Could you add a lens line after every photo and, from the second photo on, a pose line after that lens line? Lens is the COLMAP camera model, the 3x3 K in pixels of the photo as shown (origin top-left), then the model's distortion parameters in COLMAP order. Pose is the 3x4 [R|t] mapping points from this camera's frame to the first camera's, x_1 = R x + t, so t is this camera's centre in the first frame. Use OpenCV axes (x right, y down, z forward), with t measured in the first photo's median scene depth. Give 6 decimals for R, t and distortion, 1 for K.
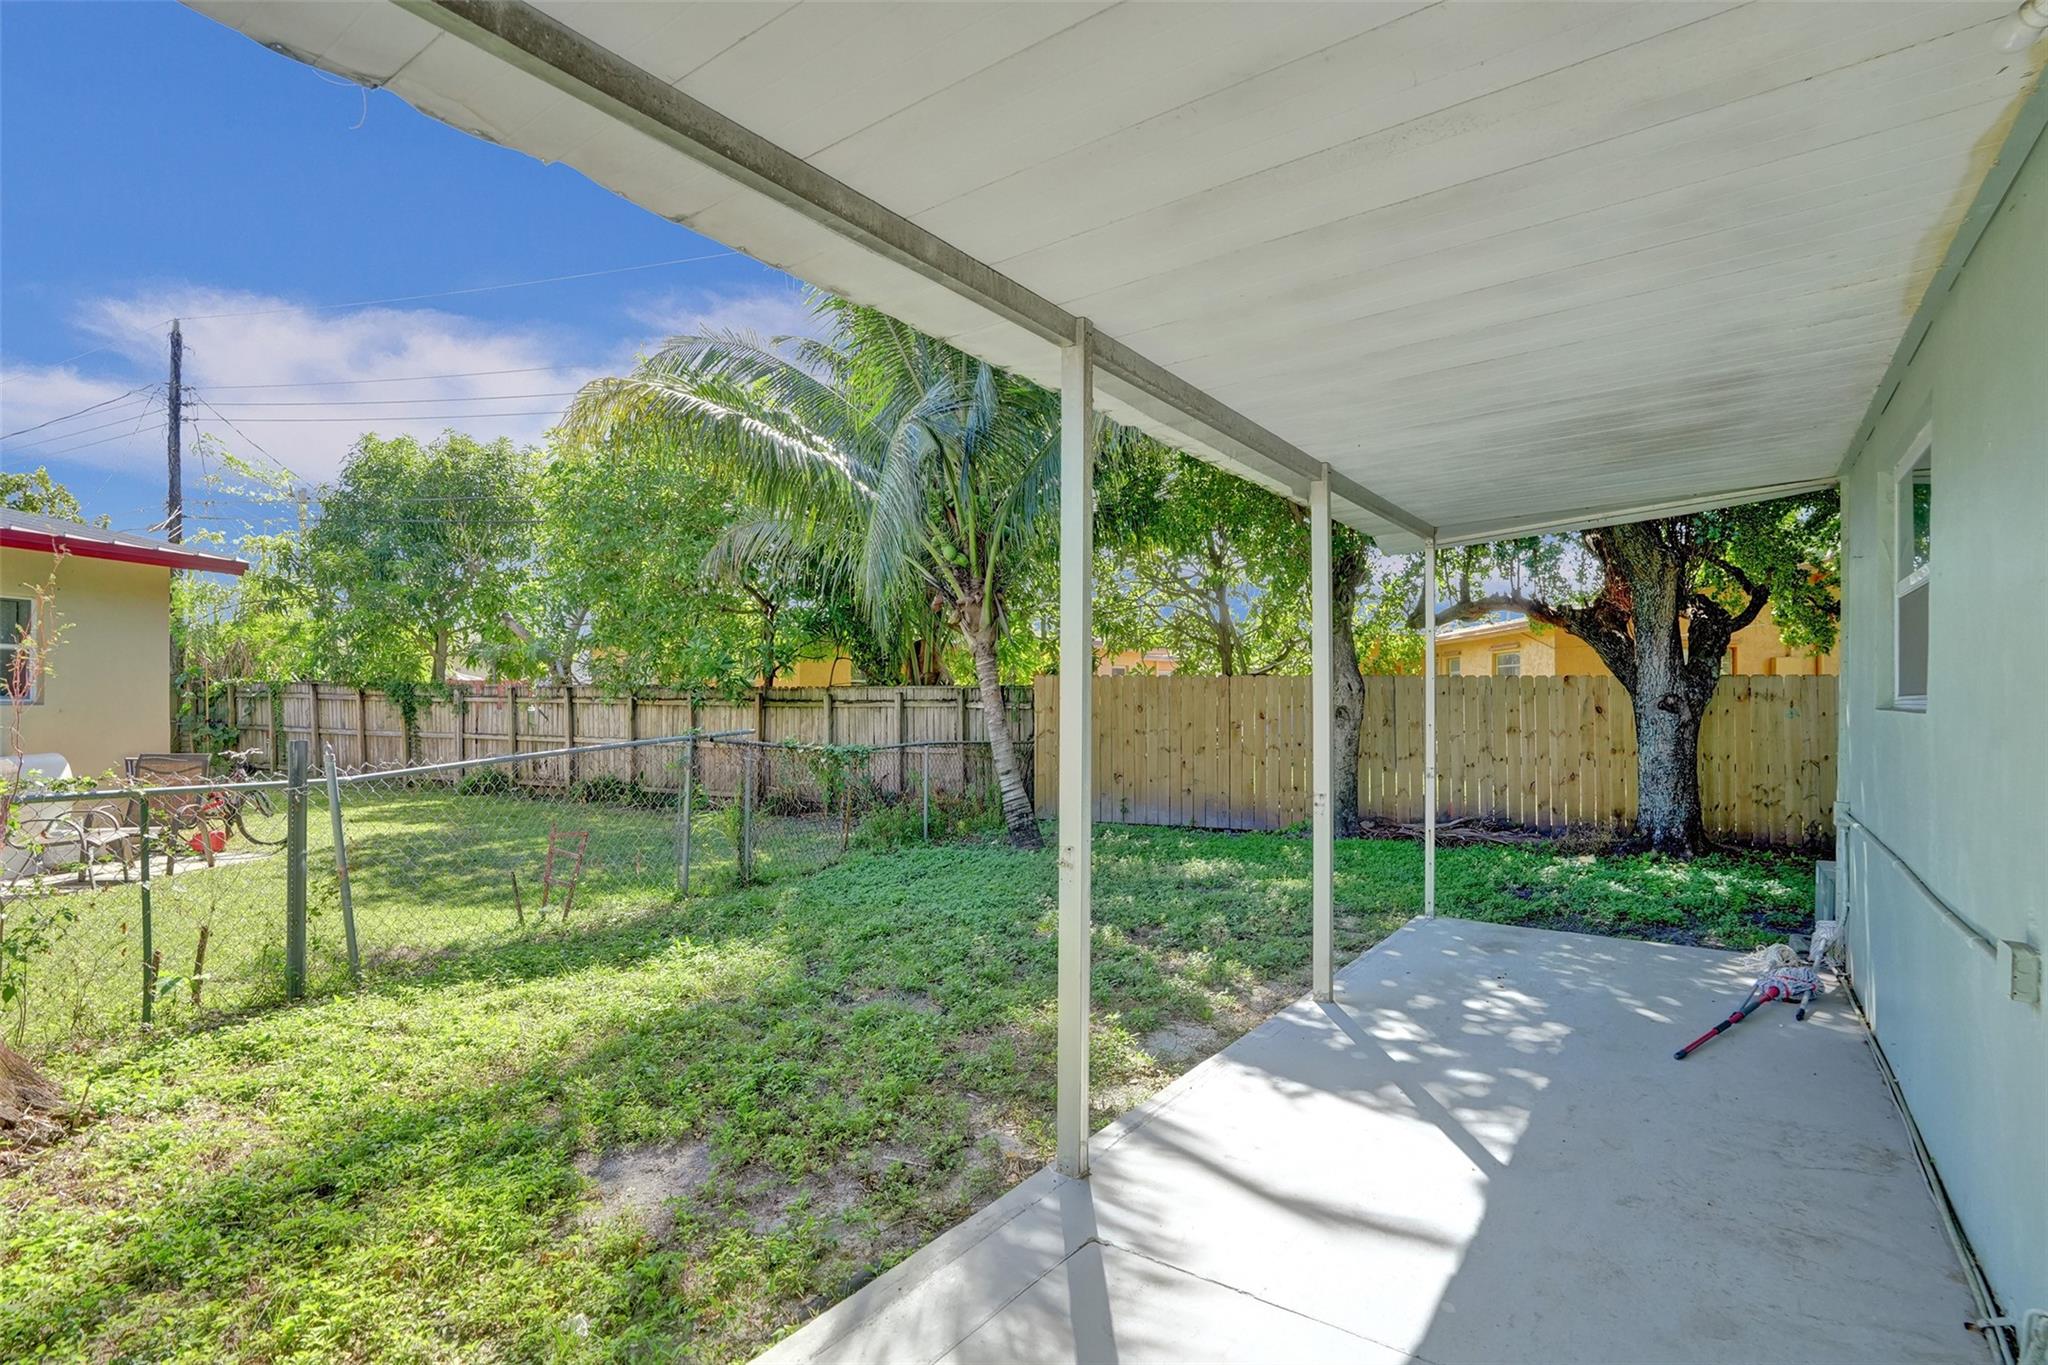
lens RADIAL K [[1005.9, 0, 1024.0], [0, 1005.9, 682.5], [0, 0, 1]] dist [-0.000128, 0.000217]
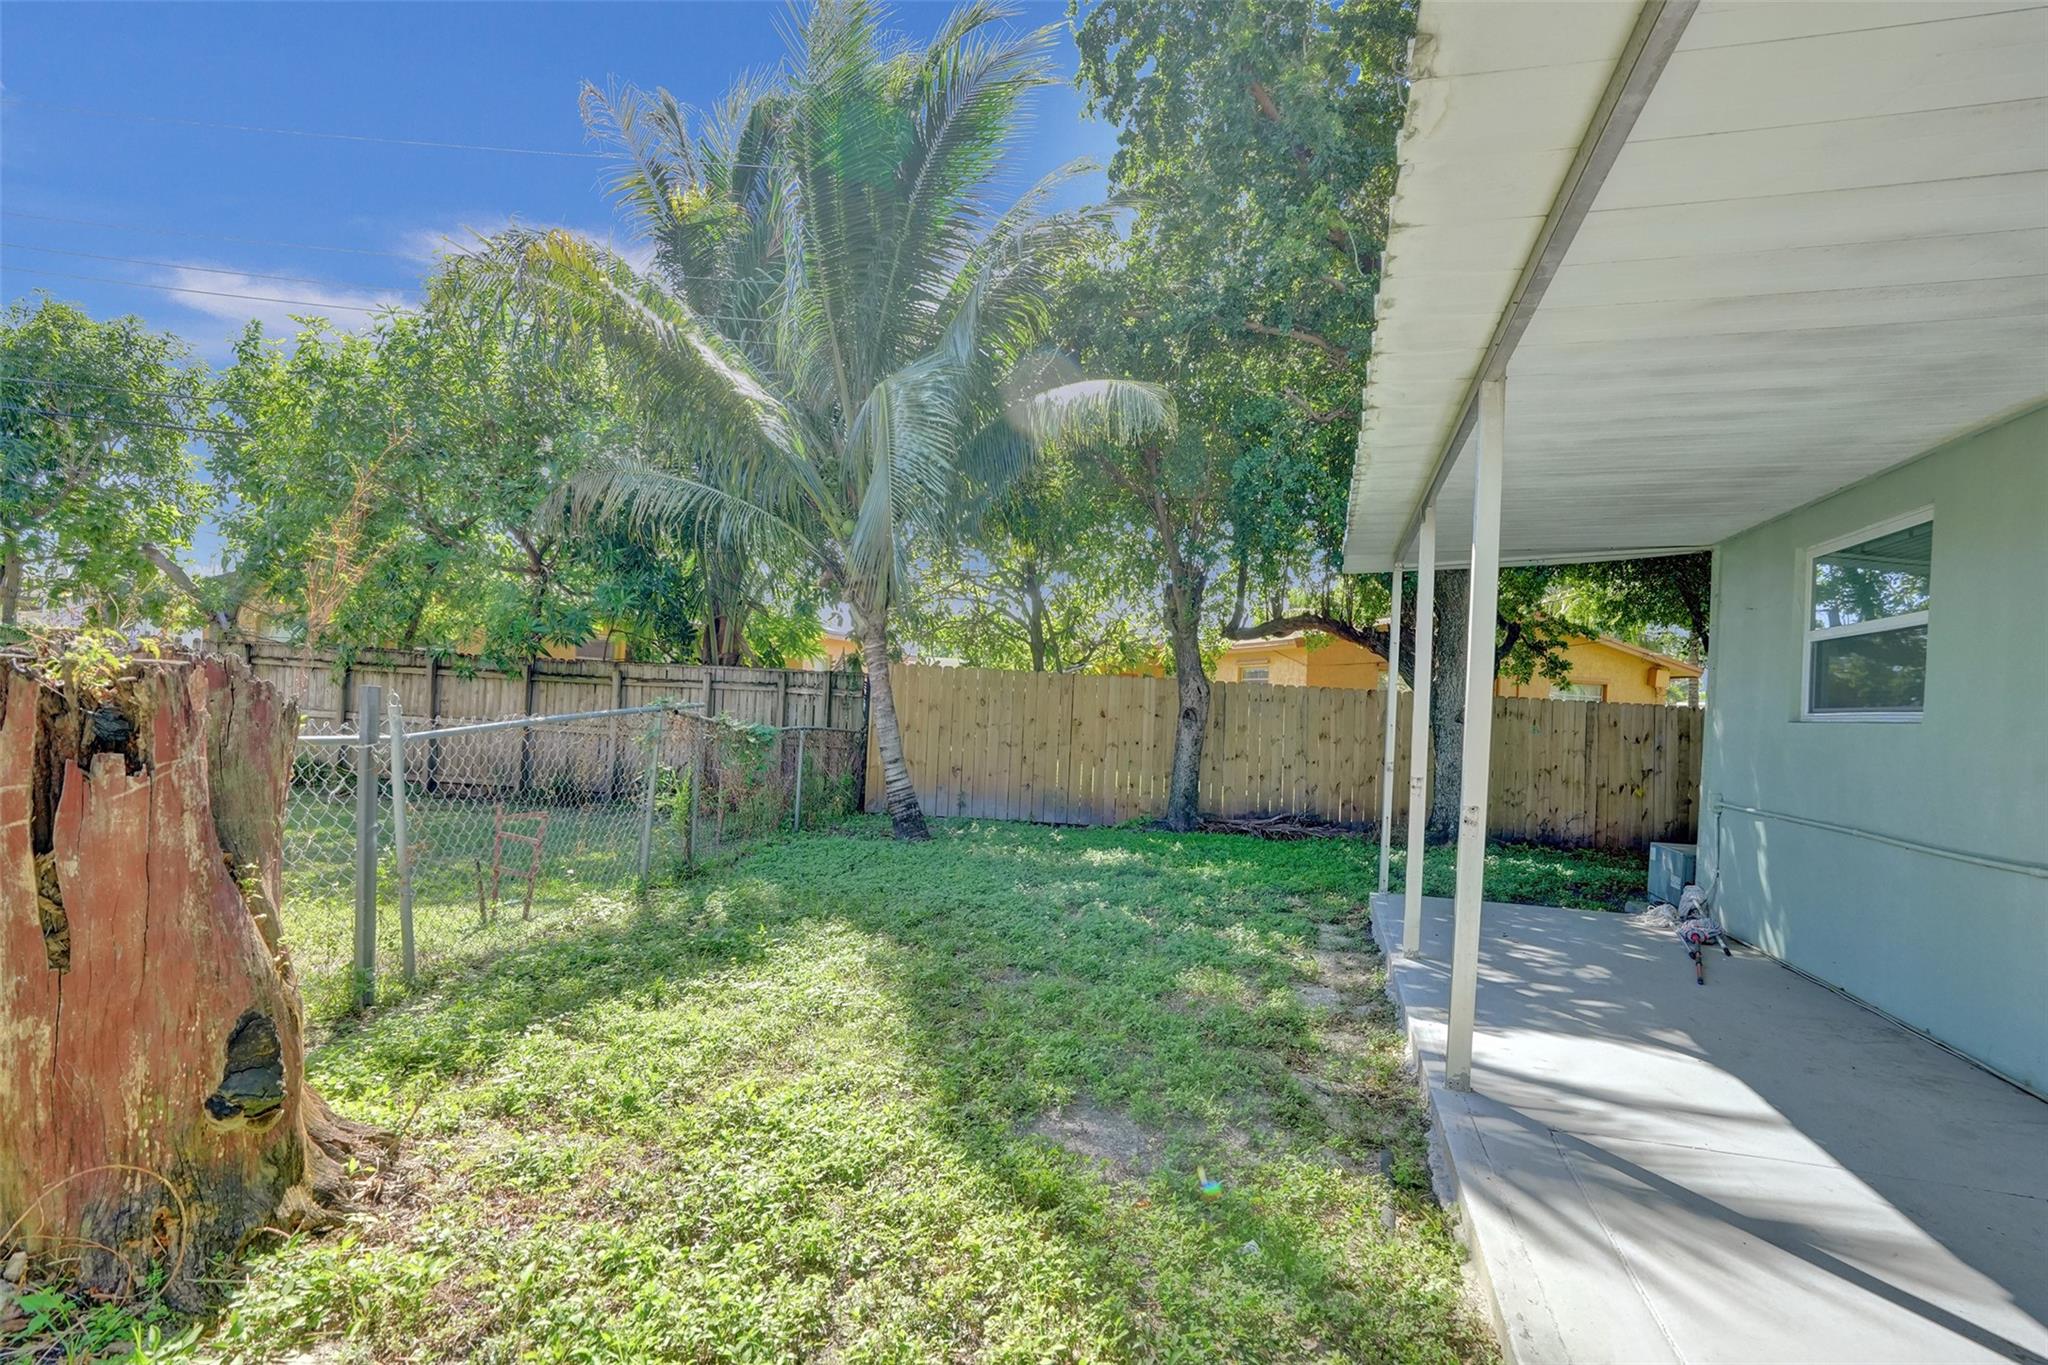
lens RADIAL K [[1064.0, 0, 1024.0], [0, 1064.0, 682.5], [0, 0, 1]] dist [-0.080765, 0.079714]
pose [[0.939347, 0.051439, 0.339089, -0.210651], [-0.052177, 0.998614, -0.006947, 0.012495], [-0.338976, -0.011167, 0.940729, 0.008695]]
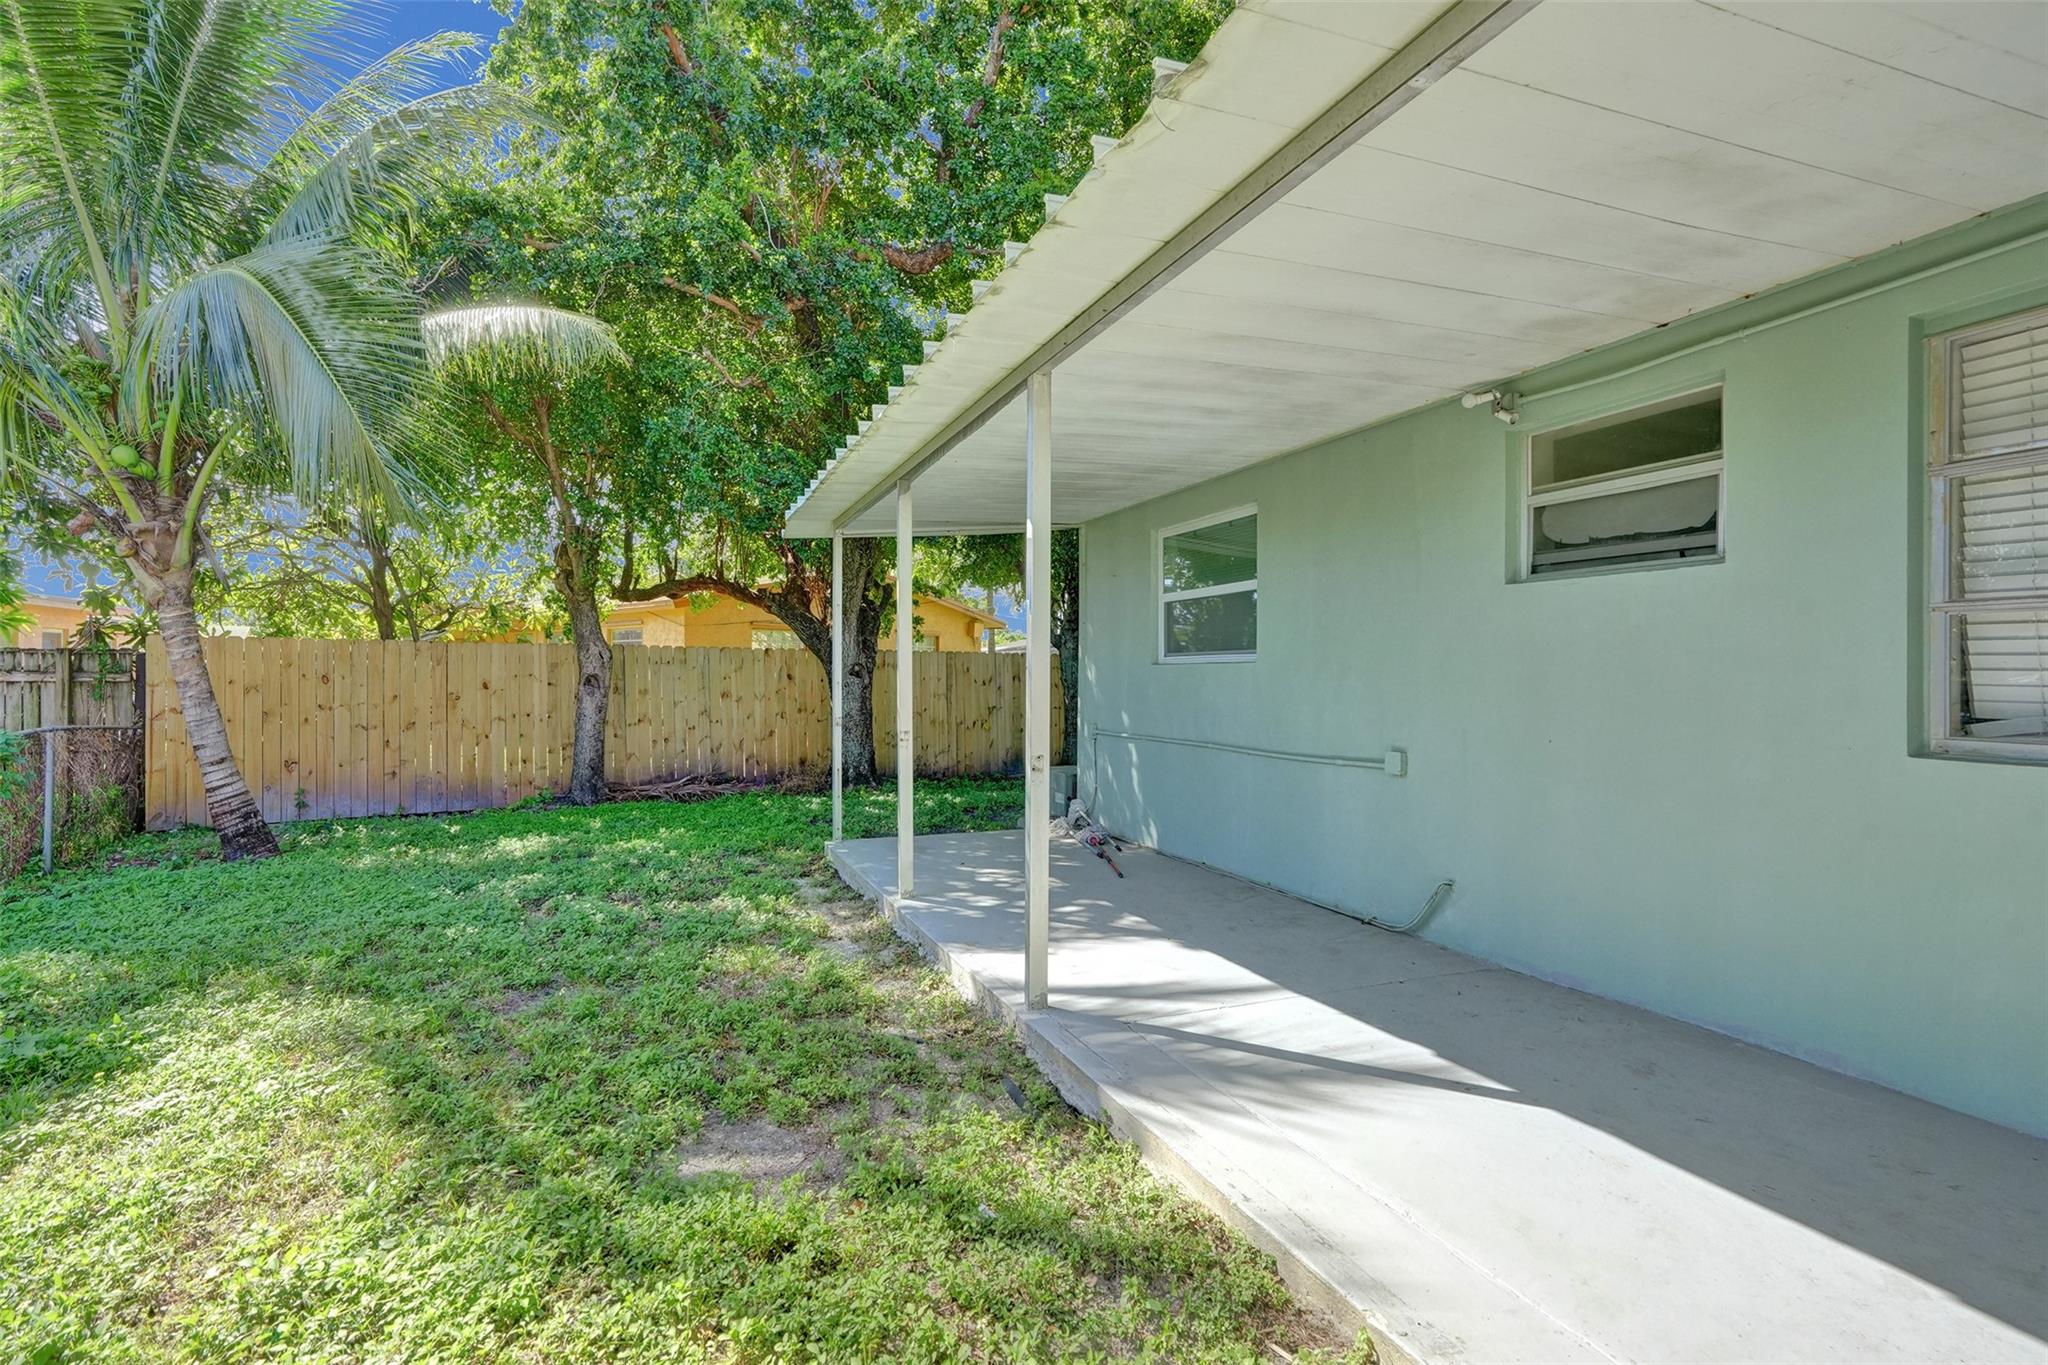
lens RADIAL K [[1010.5, 0, 1022.3], [0, 1010.5, 655.7], [0, 0, 1]] dist [0.004356, 0.001661]
pose [[0.563062, 0.014127, 0.826294, -0.257352], [-0.009417, 0.999899, -0.010678, 0.010721], [-0.826361, -0.001769, 0.563138, 0.067634]]
